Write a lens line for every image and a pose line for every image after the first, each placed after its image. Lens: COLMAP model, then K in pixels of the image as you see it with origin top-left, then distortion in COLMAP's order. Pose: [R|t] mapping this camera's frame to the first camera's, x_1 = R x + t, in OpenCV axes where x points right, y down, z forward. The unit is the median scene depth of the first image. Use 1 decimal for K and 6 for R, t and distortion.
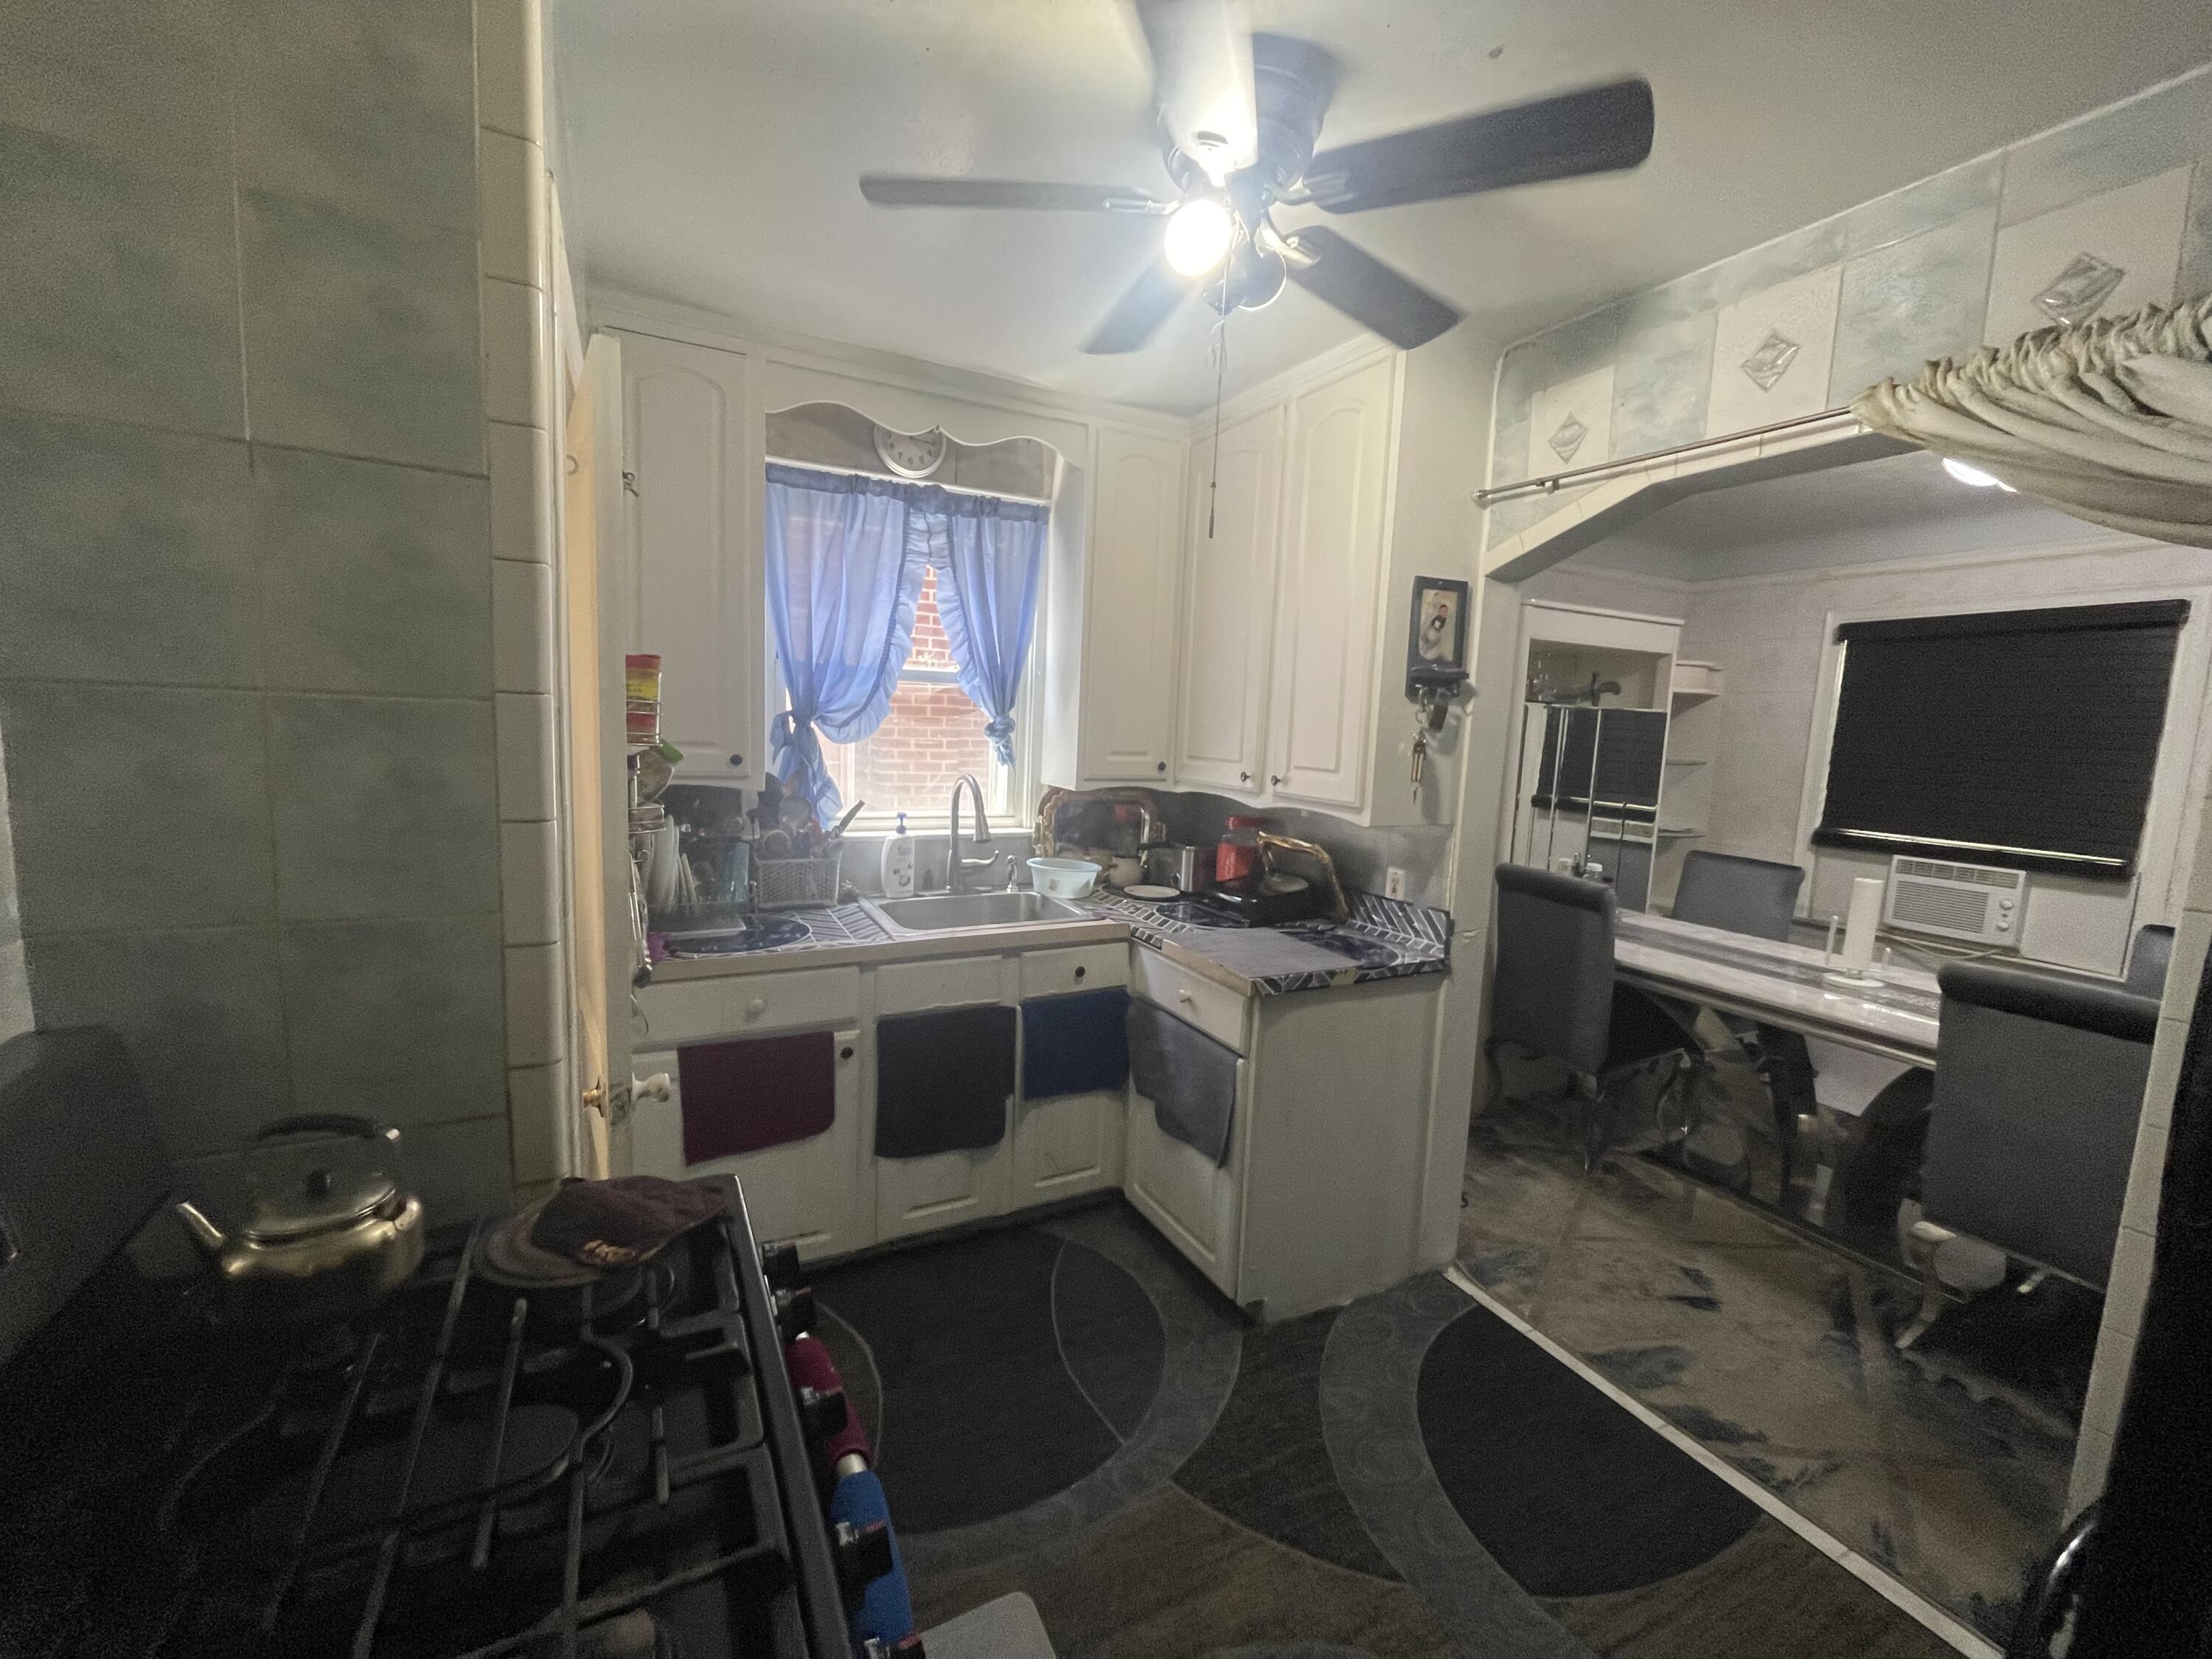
lens RADIAL K [[898.8, 0, 1095.8], [0, 898.8, 824.8], [0, 0, 1]] dist [-0.001704, 0.000593]
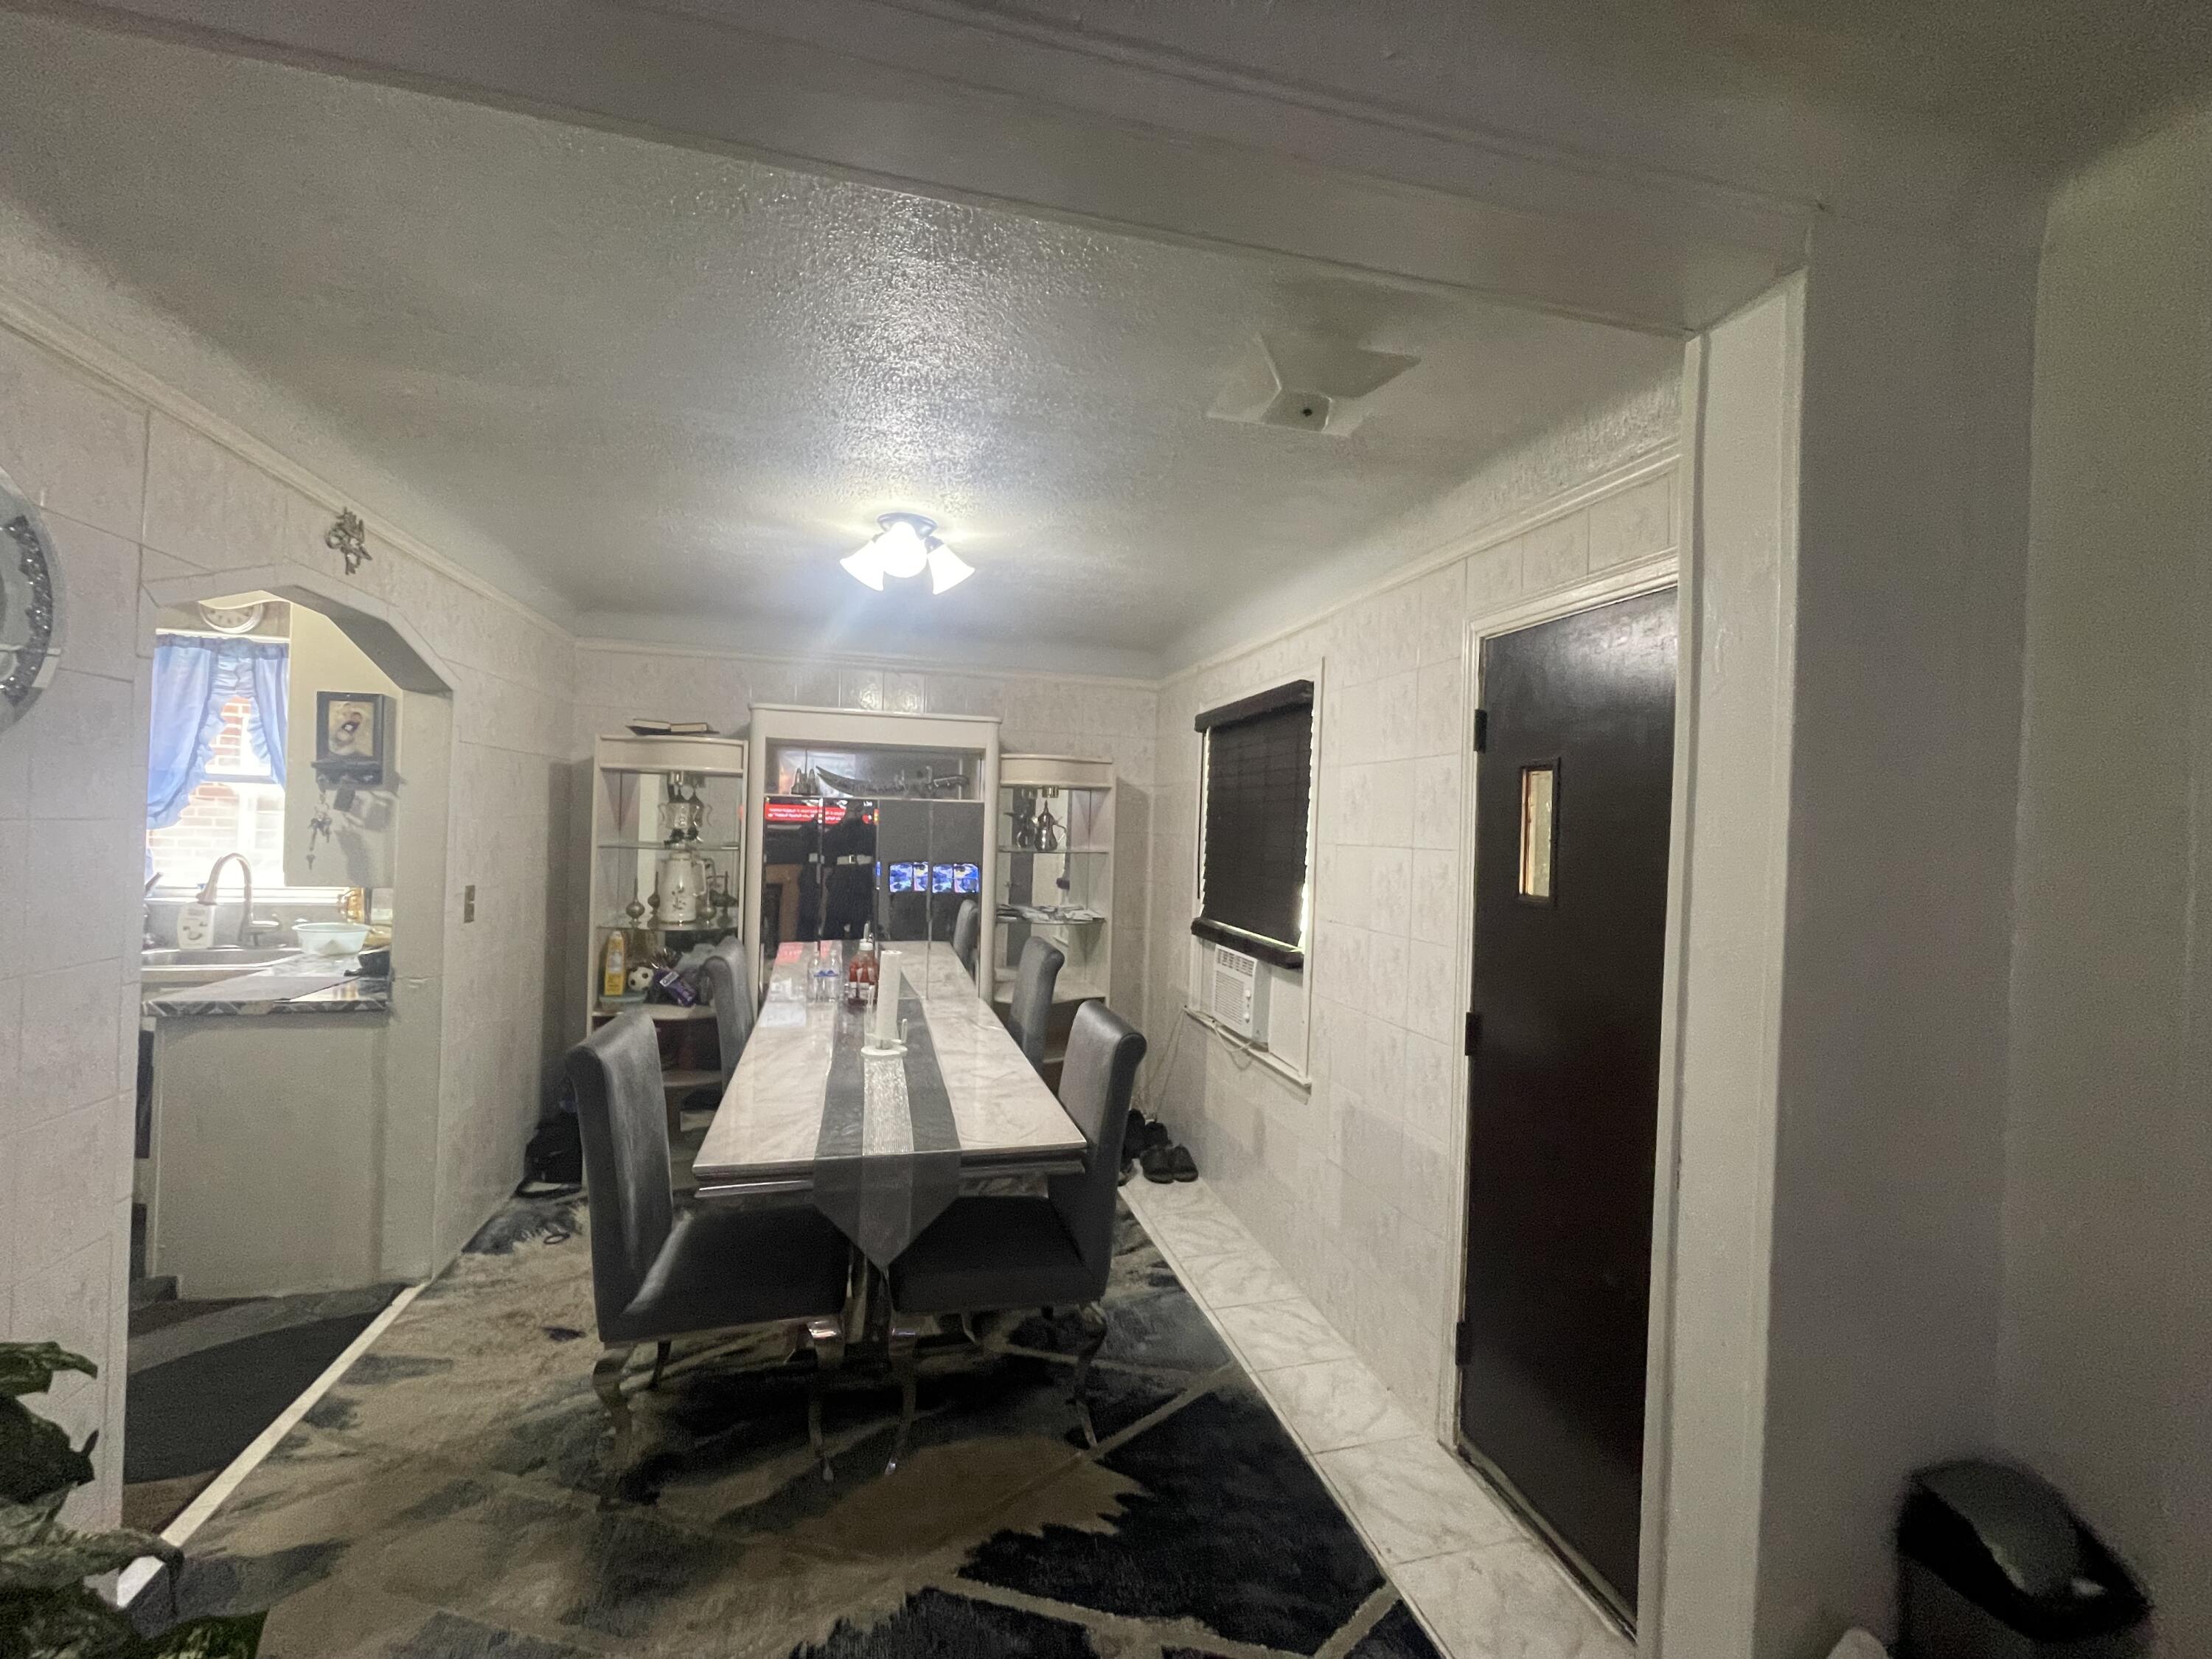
lens RADIAL K [[898.8, 0, 1106.1], [0, 898.8, 822.7], [0, 0, 1]] dist [-0.001704, 0.000593]
pose [[0.979149, -0.008499, -0.202964, 1.508595], [-0.018223, 0.991422, -0.129424, 0.049032], [0.202323, 0.130424, 0.970595, 0.002363]]
